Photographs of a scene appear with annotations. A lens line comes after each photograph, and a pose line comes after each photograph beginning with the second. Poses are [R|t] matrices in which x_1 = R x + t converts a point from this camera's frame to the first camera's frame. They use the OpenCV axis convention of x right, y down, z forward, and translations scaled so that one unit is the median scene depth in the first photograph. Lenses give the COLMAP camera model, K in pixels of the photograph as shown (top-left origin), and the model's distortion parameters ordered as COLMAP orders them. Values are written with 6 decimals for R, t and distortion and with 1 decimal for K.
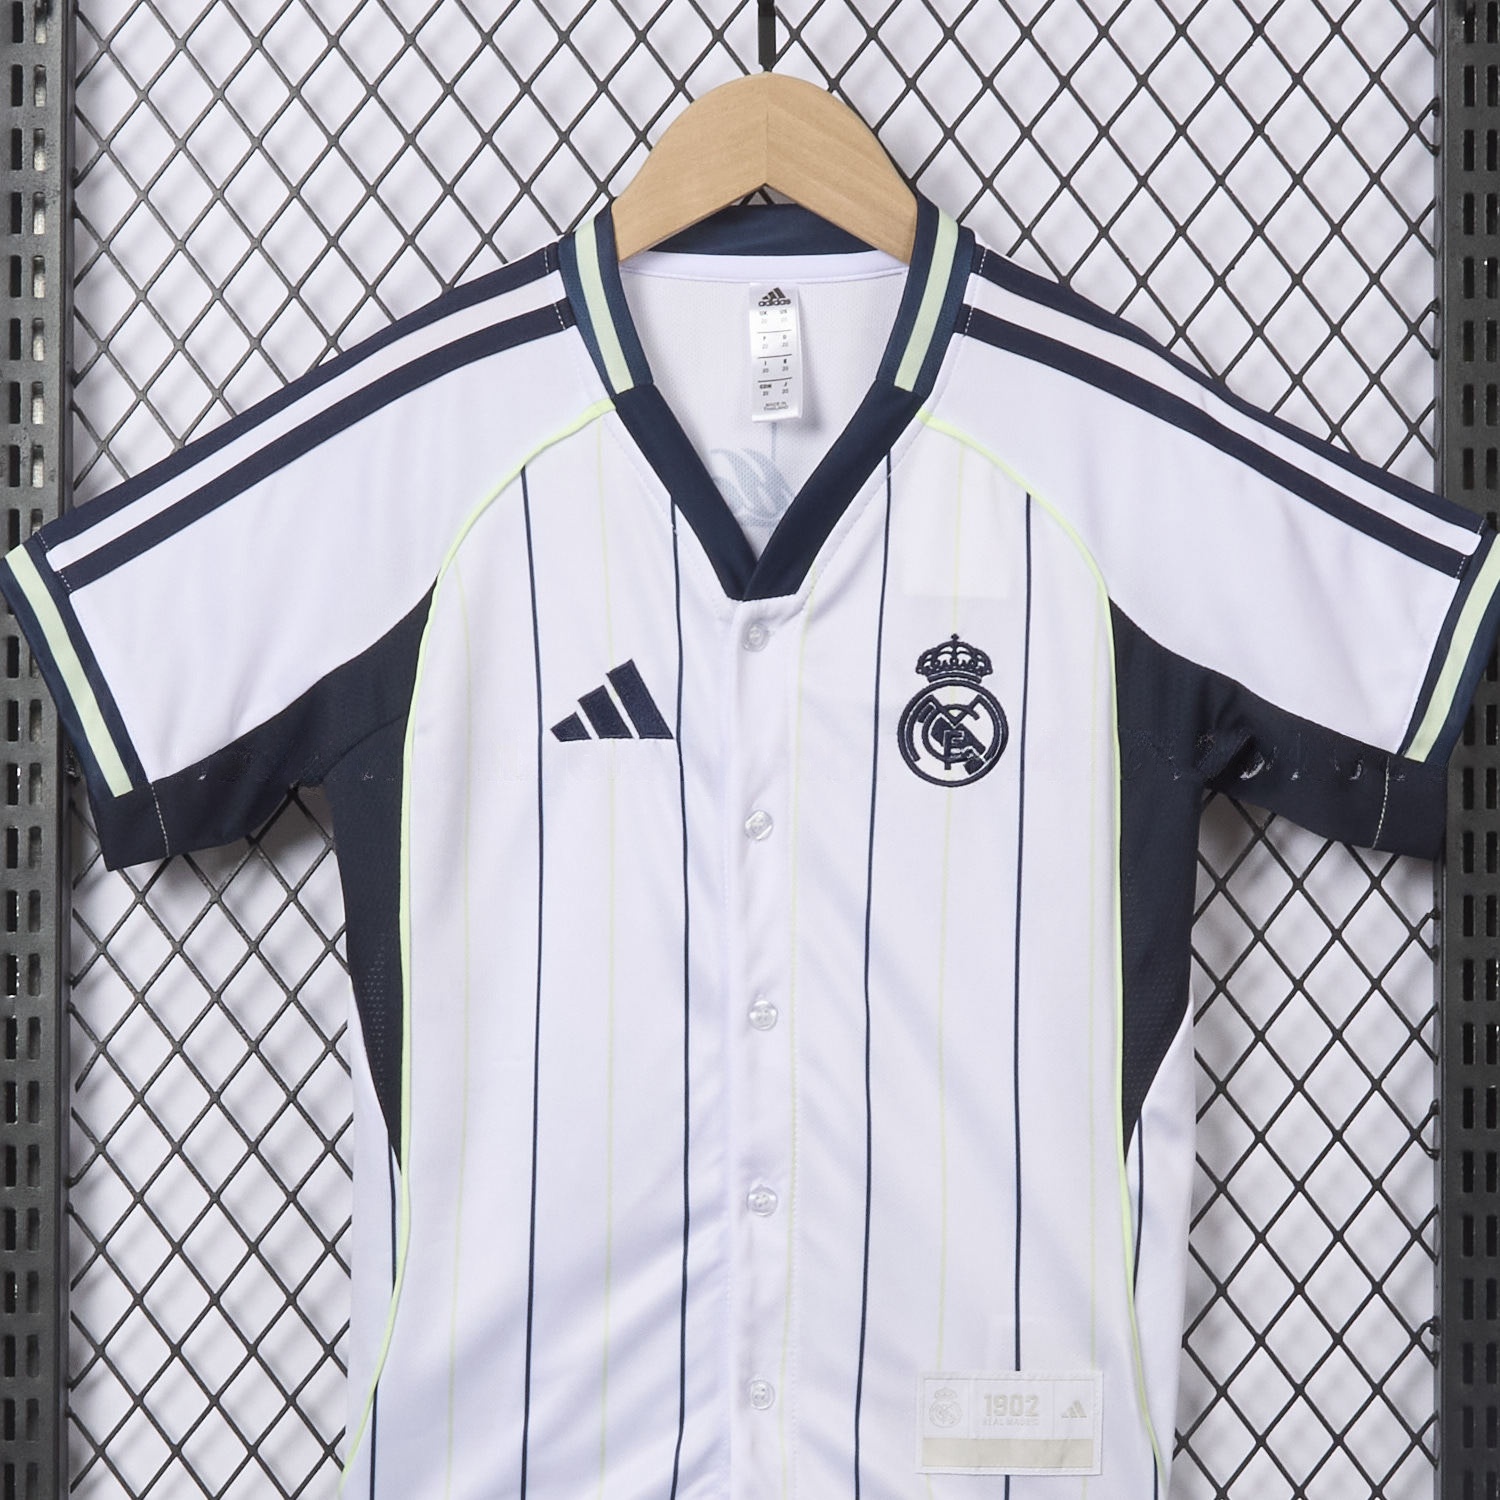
lens RADIAL K [[4138.7, 0, 750.0], [0, 4138.7, 750.0], [0, 0, 1]] dist [-0.076797, 0.387816]
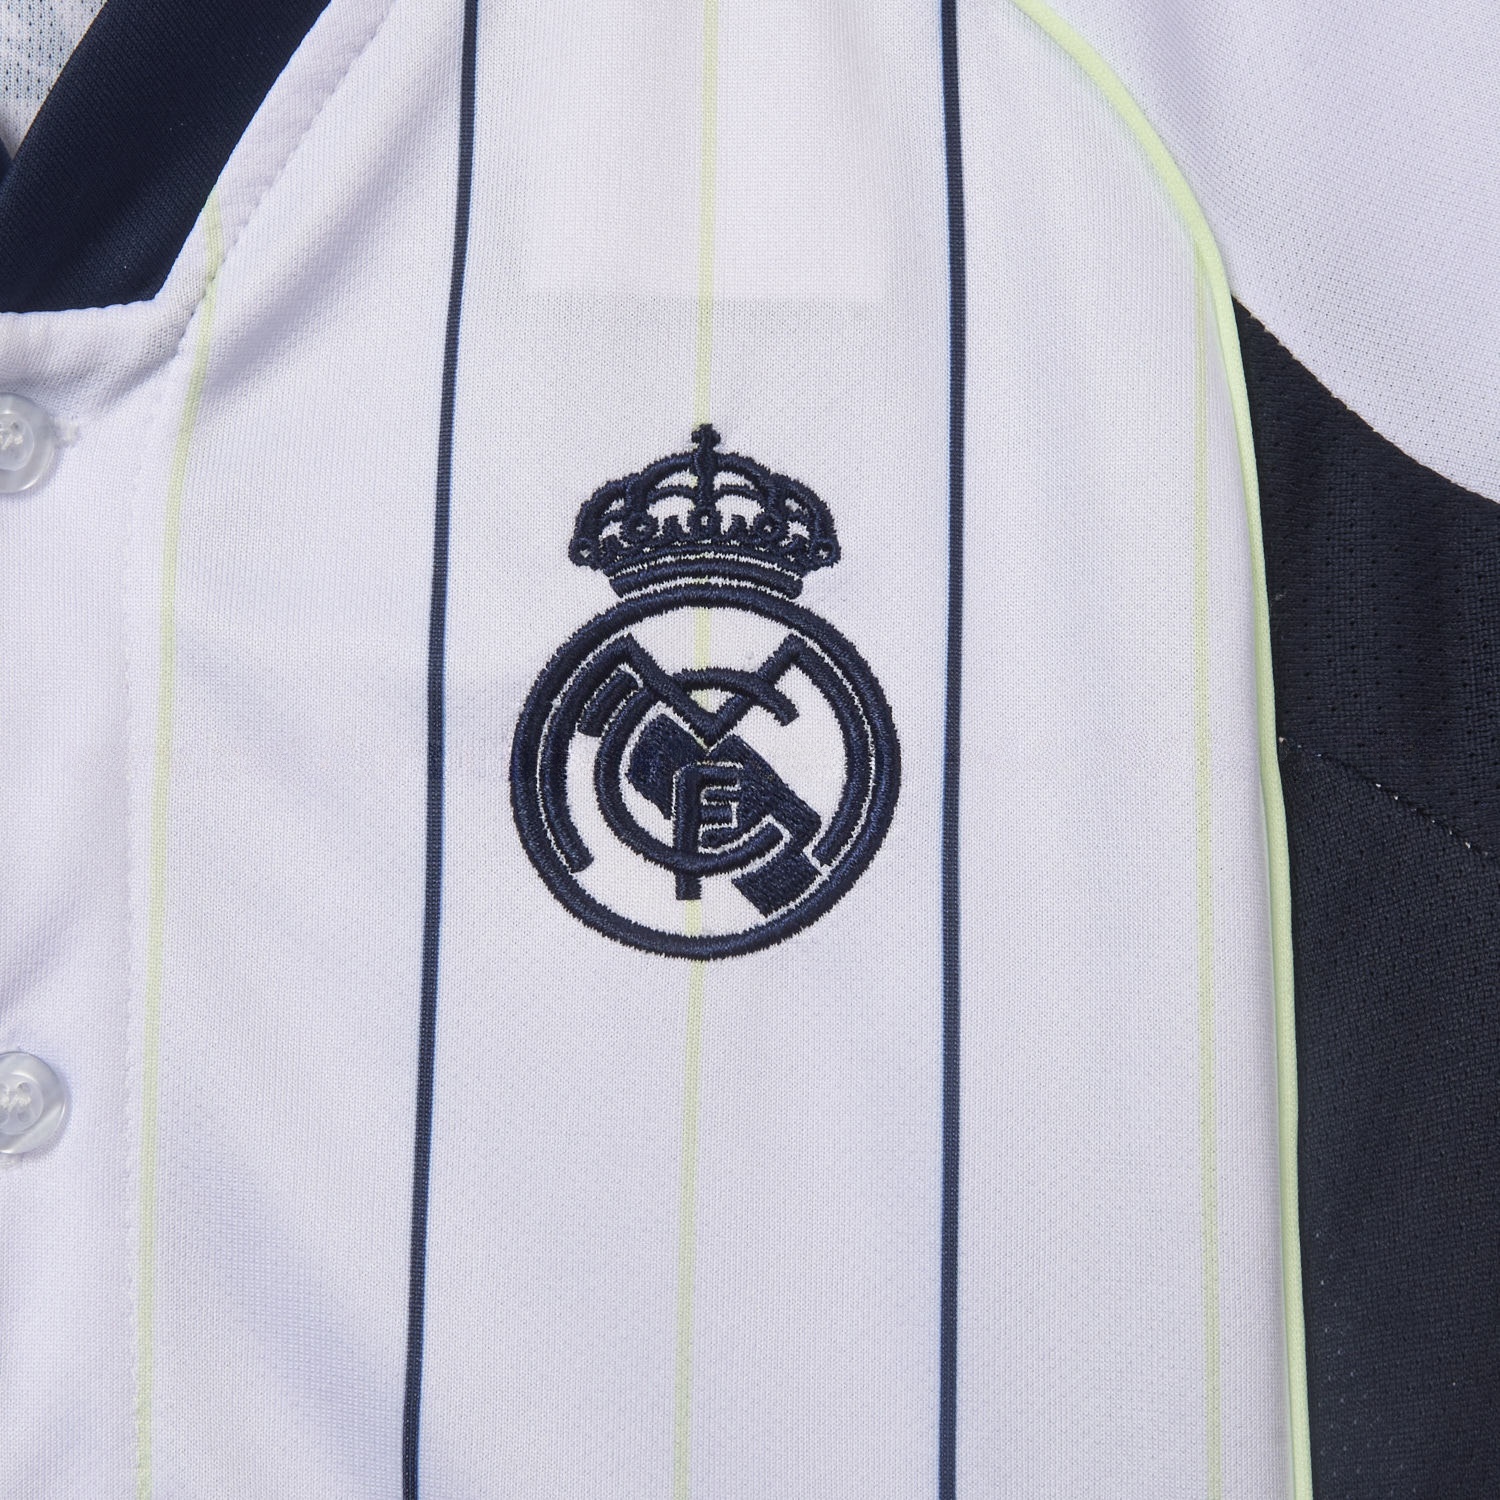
lens RADIAL K [[4138.7, 0, 750.0], [0, 4138.7, 750.0], [0, 0, 1]] dist [-0.076797, 0.387816]
pose [[0.999597, -0.015567, 0.023729, 0.044711], [0.017921, 0.994576, -0.102454, 0.023383], [-0.022005, 0.102838, 0.994455, 0.705335]]
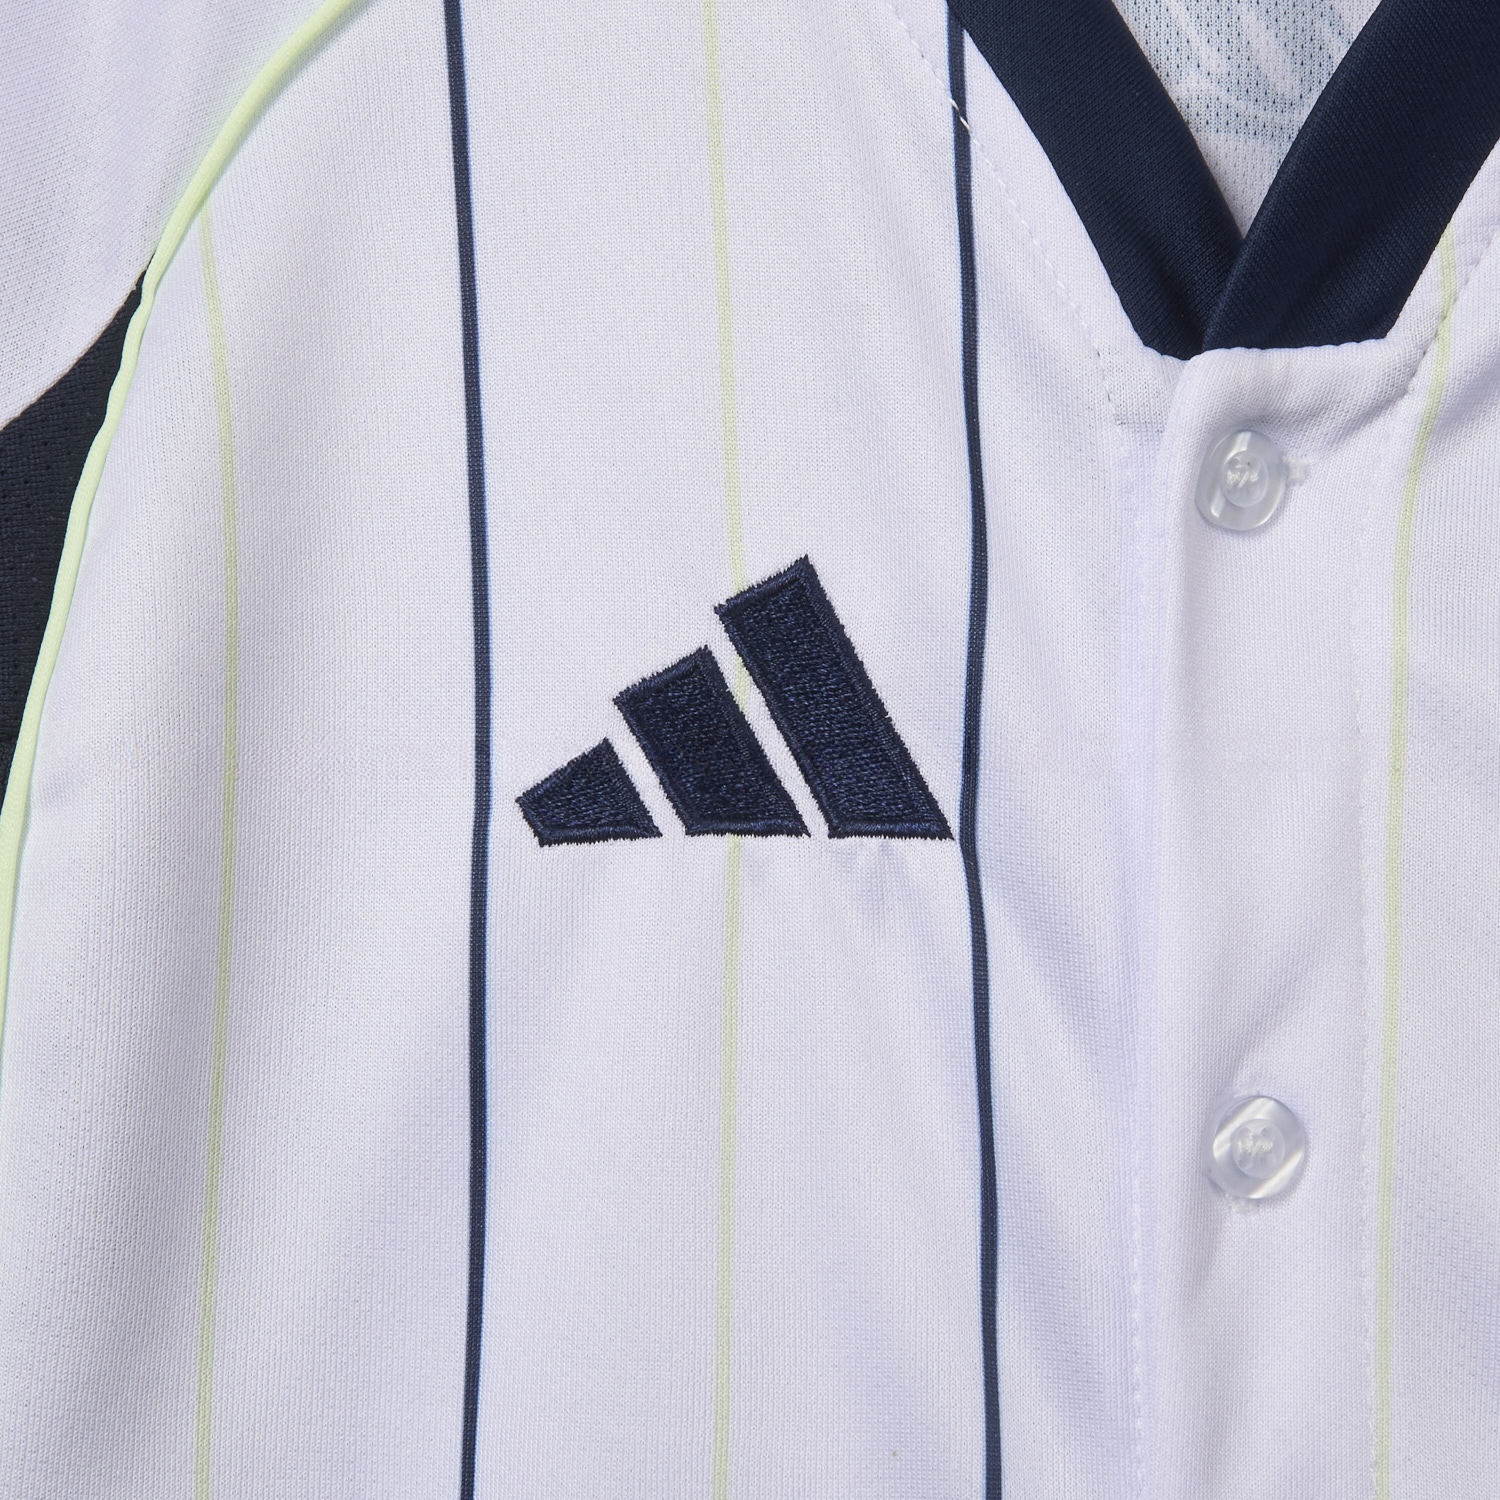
lens RADIAL K [[4138.7, 0, 750.0], [0, 4138.7, 750.0], [0, 0, 1]] dist [-0.076797, 0.387816]
pose [[0.998682, 0.007129, -0.050835, -0.017628], [-0.012758, 0.993707, -0.111278, 0.022398], [0.049722, 0.111780, 0.992488, 0.707638]]
